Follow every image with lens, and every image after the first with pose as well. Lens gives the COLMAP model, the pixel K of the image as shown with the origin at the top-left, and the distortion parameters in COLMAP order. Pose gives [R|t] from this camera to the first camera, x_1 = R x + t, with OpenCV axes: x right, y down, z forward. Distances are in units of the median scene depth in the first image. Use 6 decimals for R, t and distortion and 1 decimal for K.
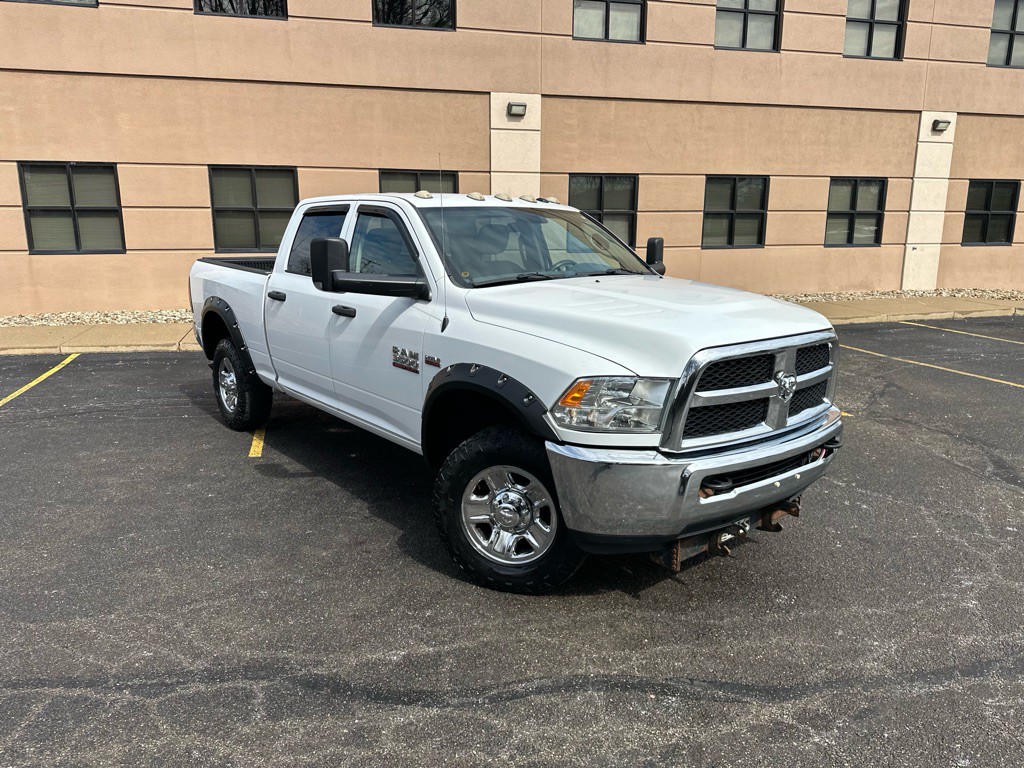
lens RADIAL K [[726.5, 0, 484.9], [0, 726.5, 369.7], [0, 0, 1]] dist [0.022081, -0.023908]
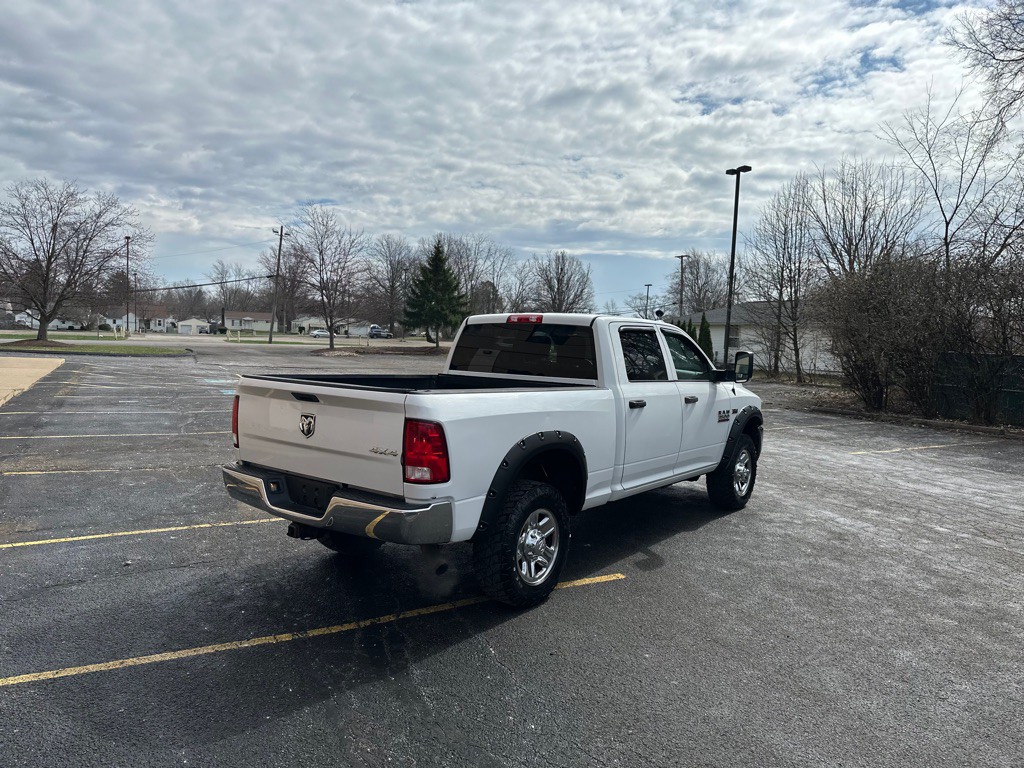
lens RADIAL K [[726.4, 0, 529.2], [0, 726.4, 419.6], [0, 0, 1]] dist [0.007840, -0.007089]
pose [[-0.279659, -0.120675, 0.952485, -0.509043], [0.144041, 0.975568, 0.165891, -0.112295], [-0.949233, 0.183590, -0.255444, 0.577289]]
